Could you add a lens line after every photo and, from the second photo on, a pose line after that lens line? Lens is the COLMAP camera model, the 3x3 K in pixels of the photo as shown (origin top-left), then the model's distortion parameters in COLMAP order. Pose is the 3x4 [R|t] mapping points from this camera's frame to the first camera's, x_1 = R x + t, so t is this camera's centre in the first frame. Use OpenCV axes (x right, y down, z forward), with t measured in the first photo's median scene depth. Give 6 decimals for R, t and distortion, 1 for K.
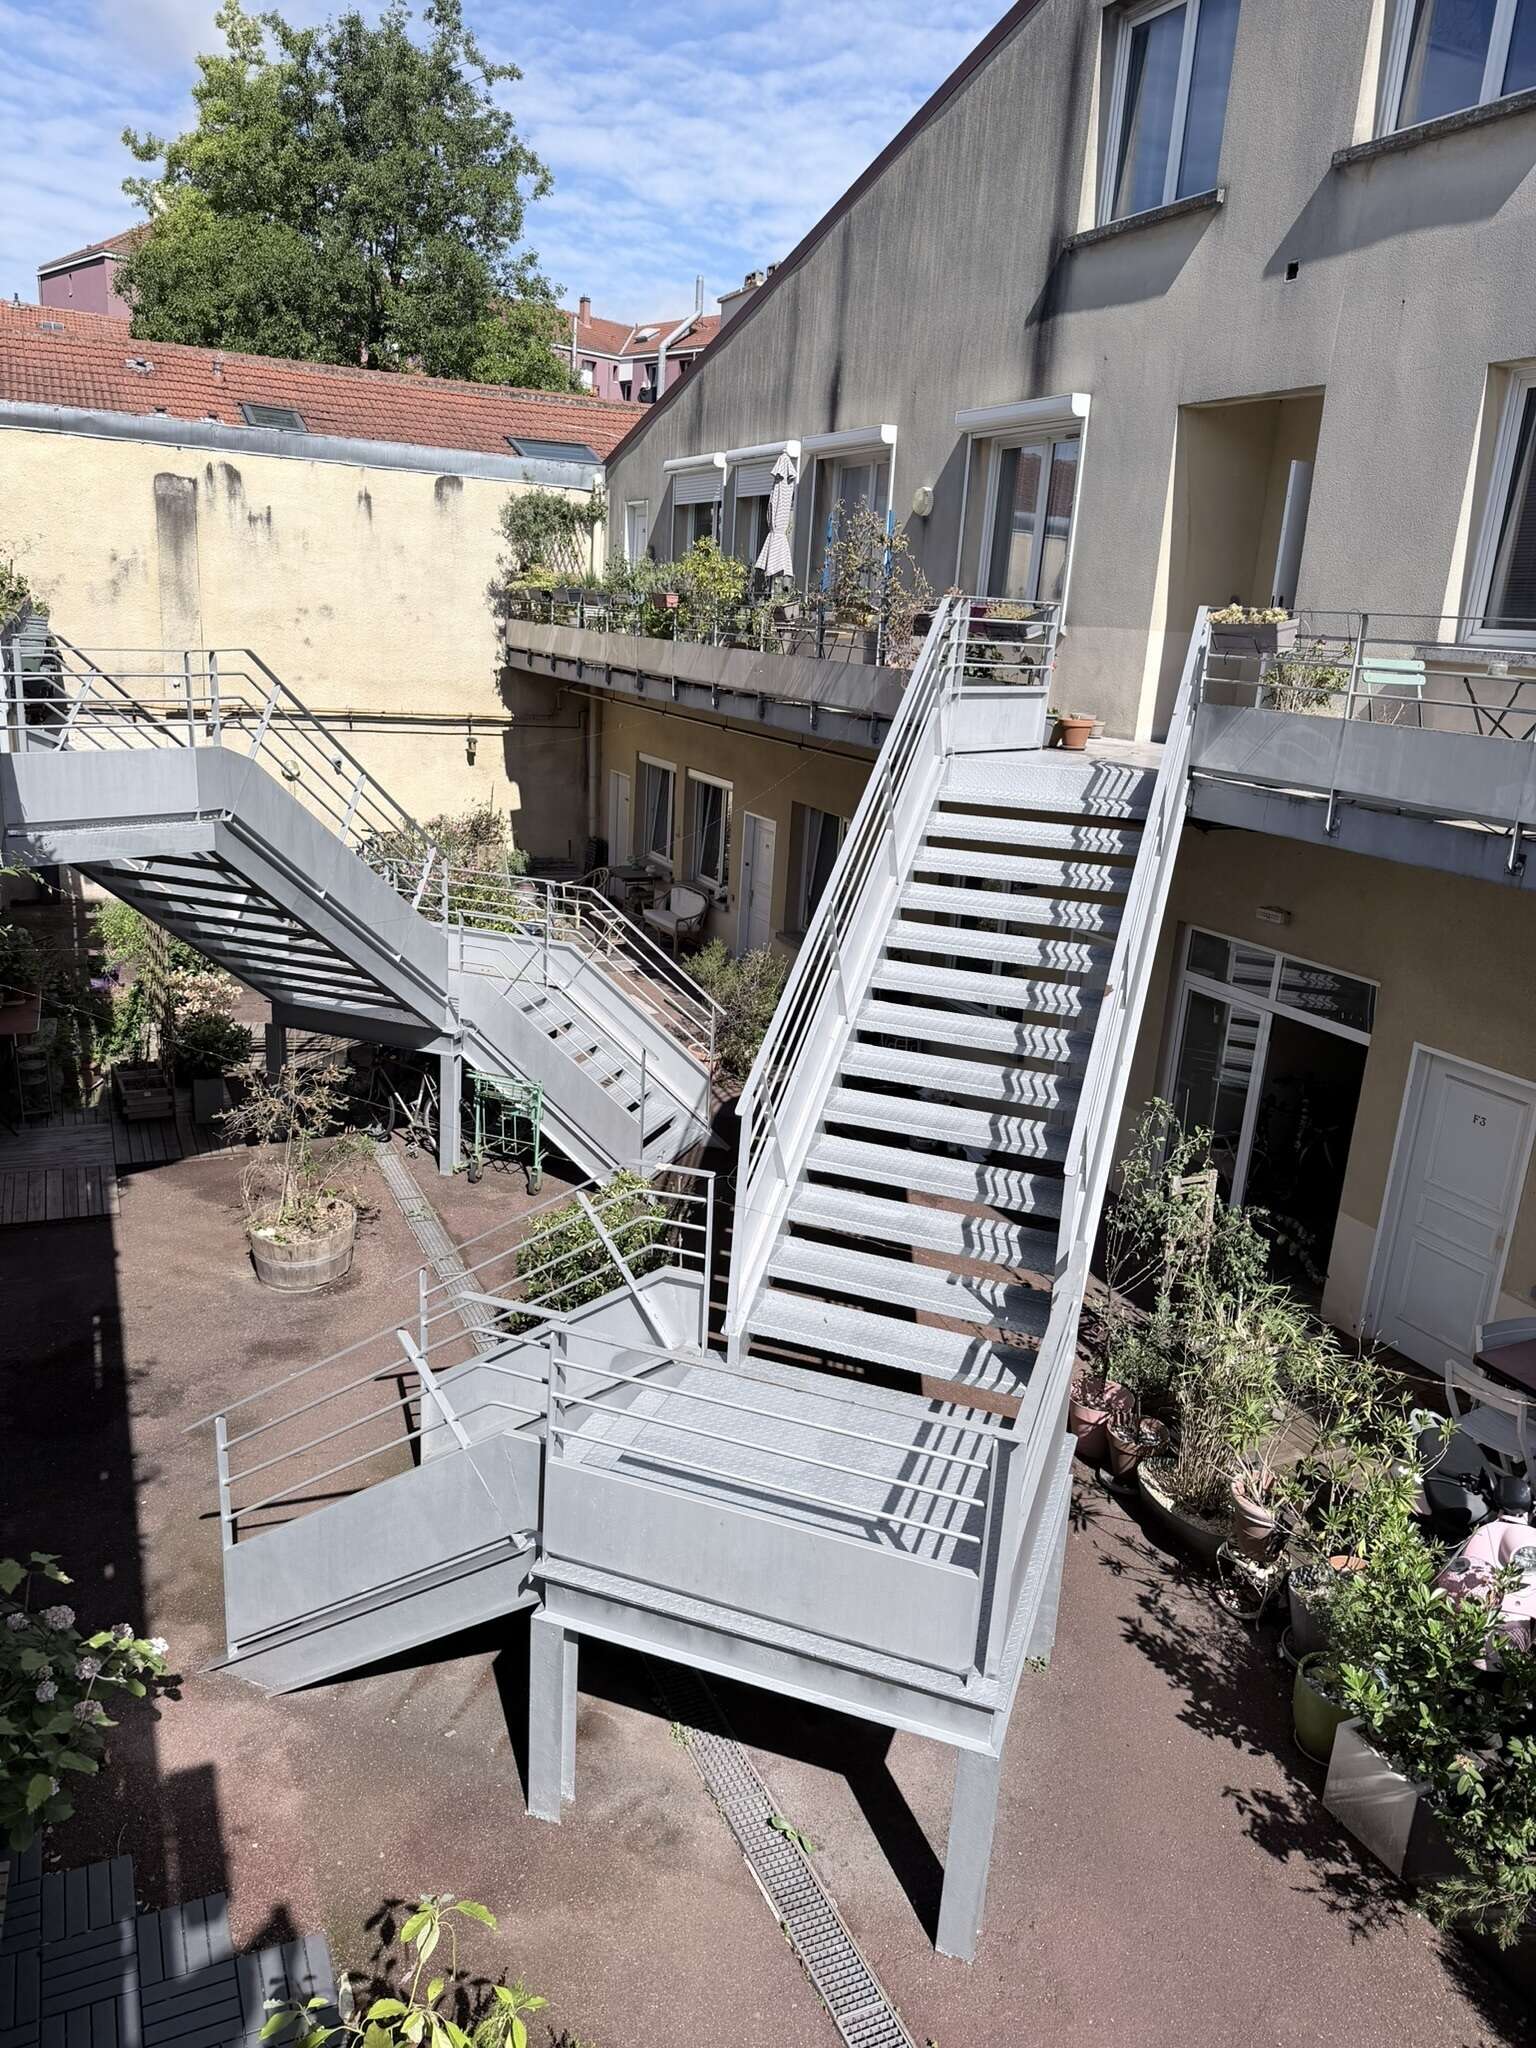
lens RADIAL K [[1455.9, 0, 768.0], [0, 1455.9, 1025.7], [0, 0, 1]] dist [0.001108, -0.006551]
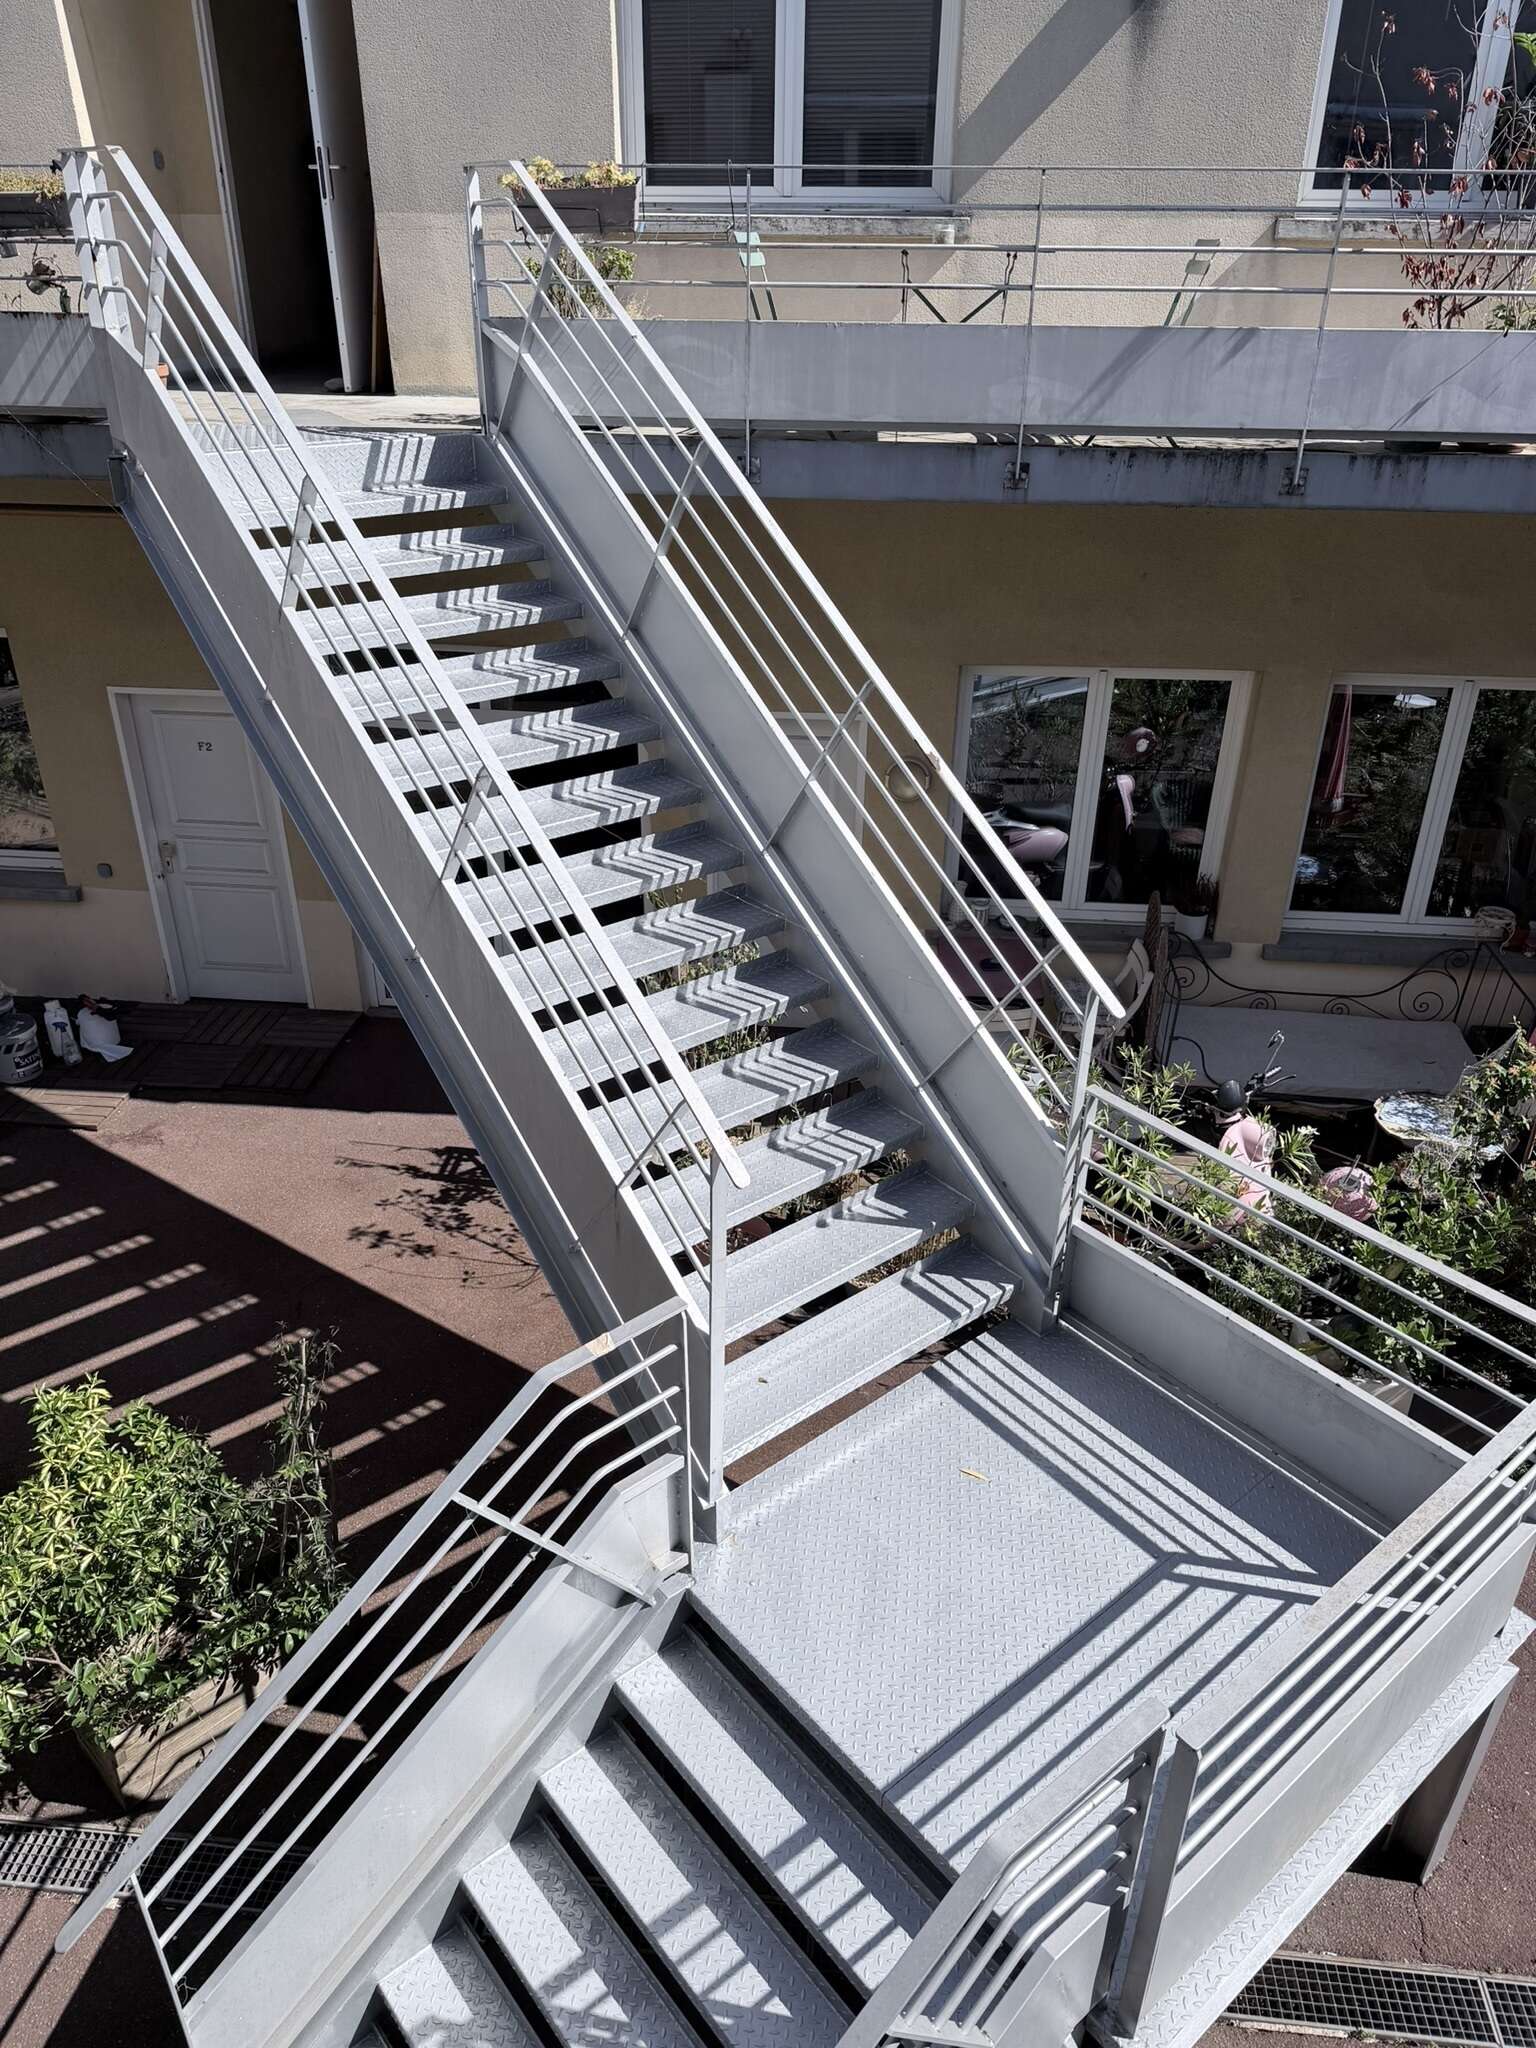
lens RADIAL K [[1455.9, 0, 761.7], [0, 1455.9, 1026.7], [0, 0, 1]] dist [0.001108, -0.006551]
pose [[0.507704, -0.464360, 0.725677, -0.299739], [0.251015, 0.885496, 0.391010, -0.163135], [-0.824153, -0.016361, 0.566131, 0.506899]]
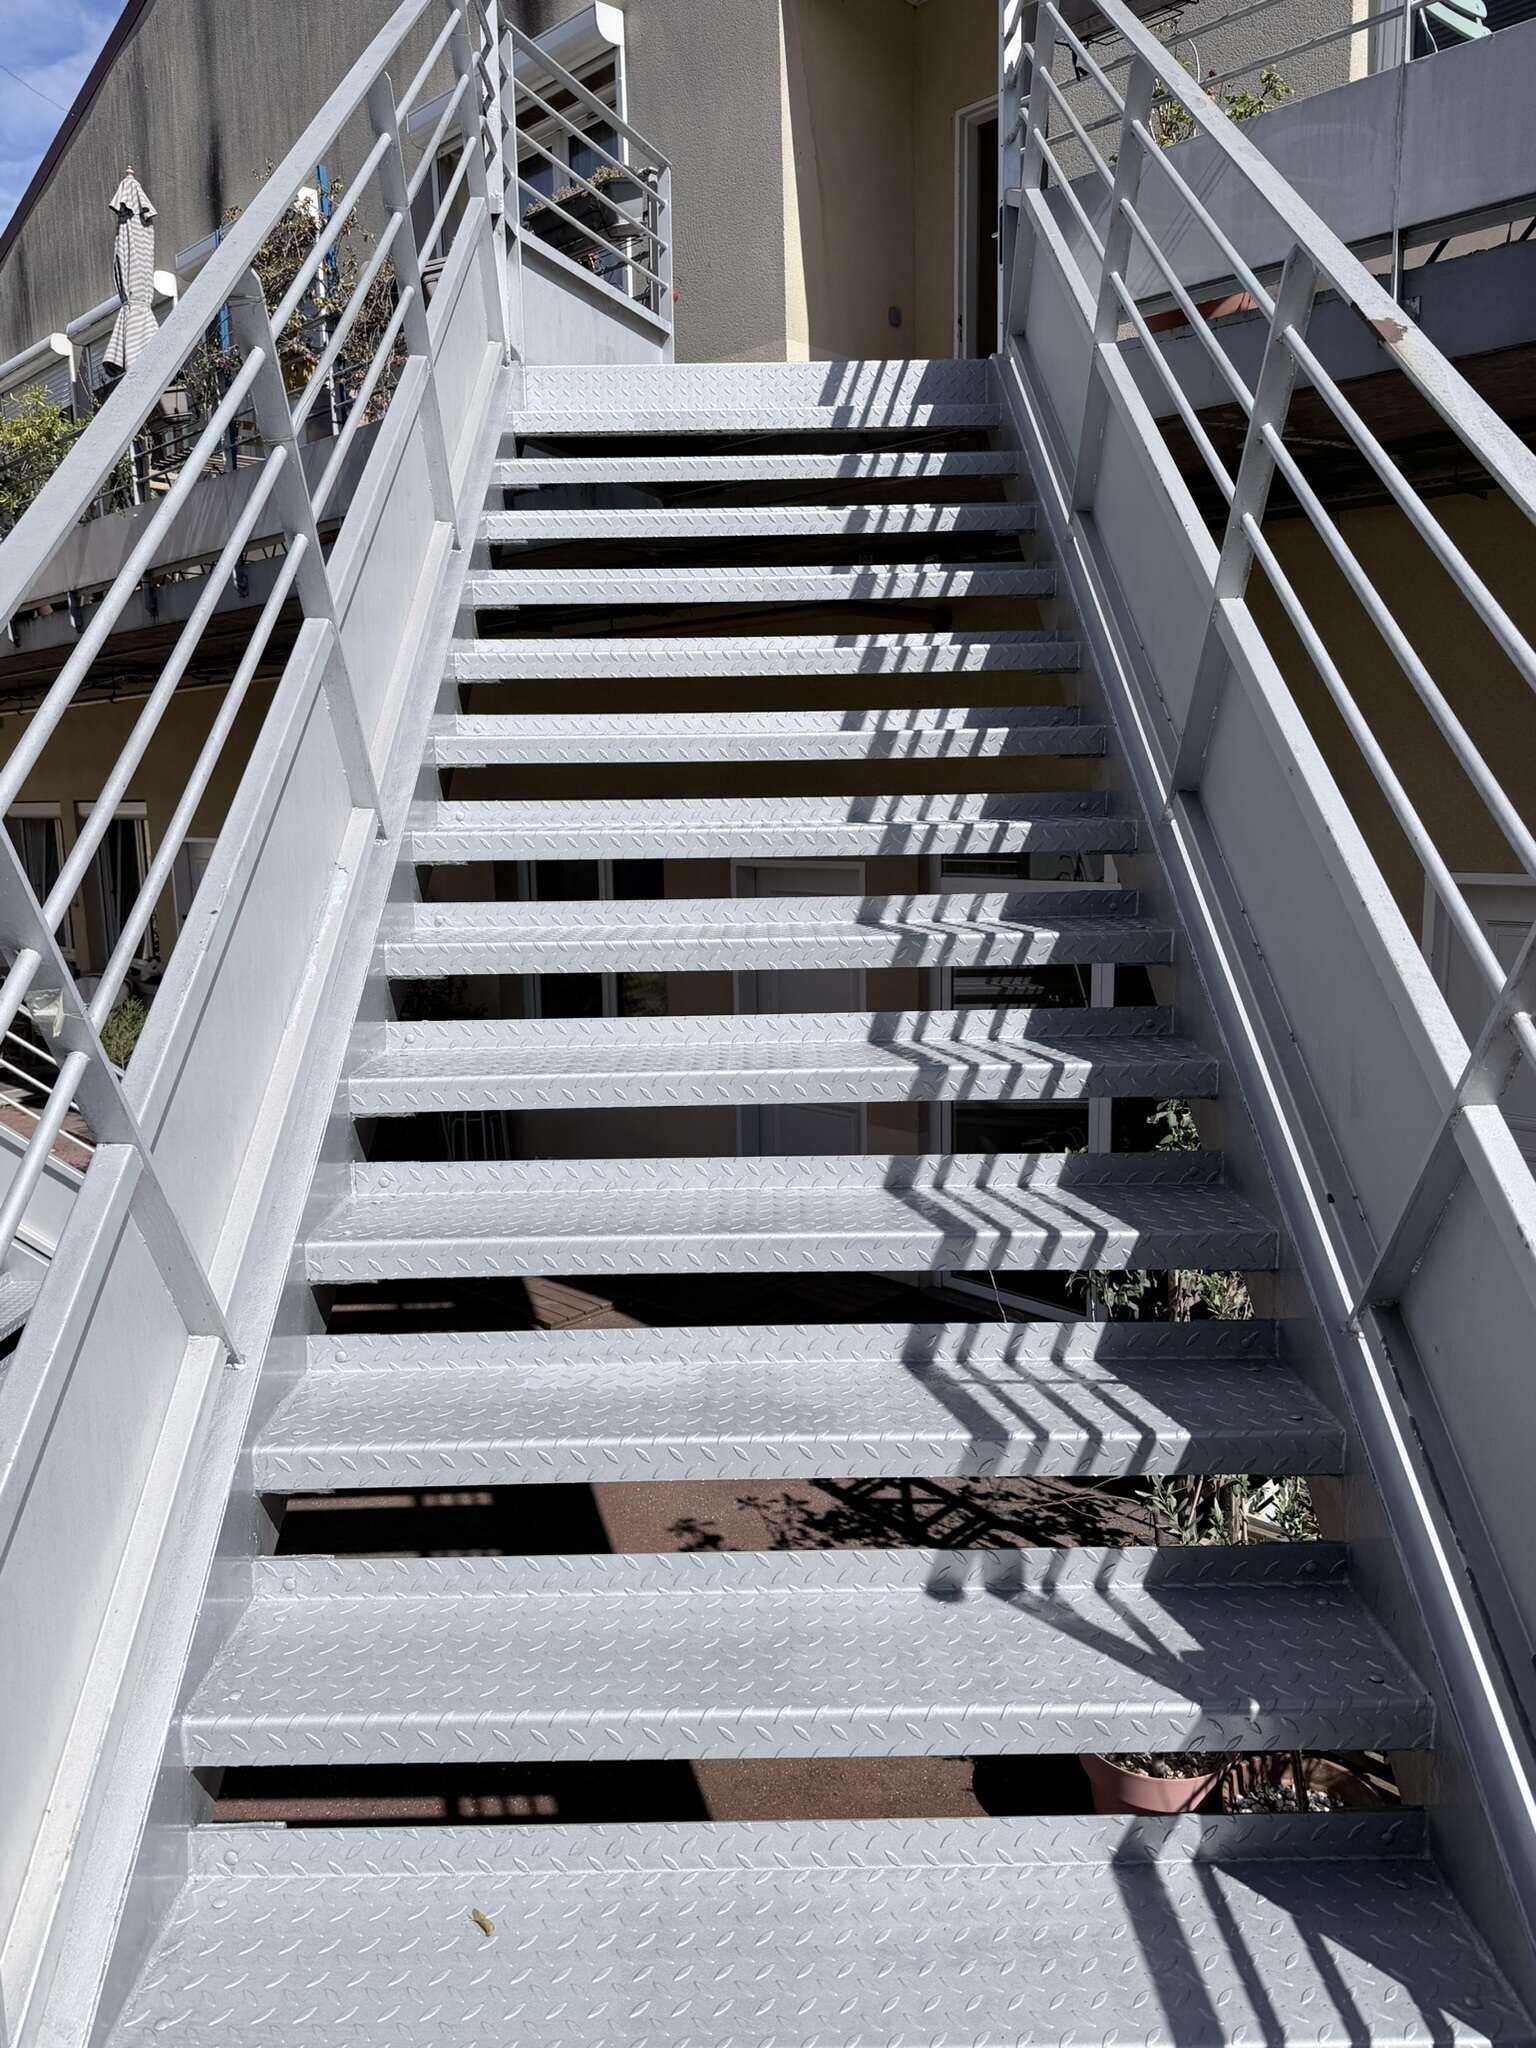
lens RADIAL K [[1455.9, 0, 772.5], [0, 1455.9, 1027.6], [0, 0, 1]] dist [0.001108, -0.006551]
pose [[0.933644, -0.134506, 0.331989, 0.020236], [0.167082, 0.983349, -0.071473, 0.074280], [-0.316847, 0.122200, 0.940572, 0.616386]]
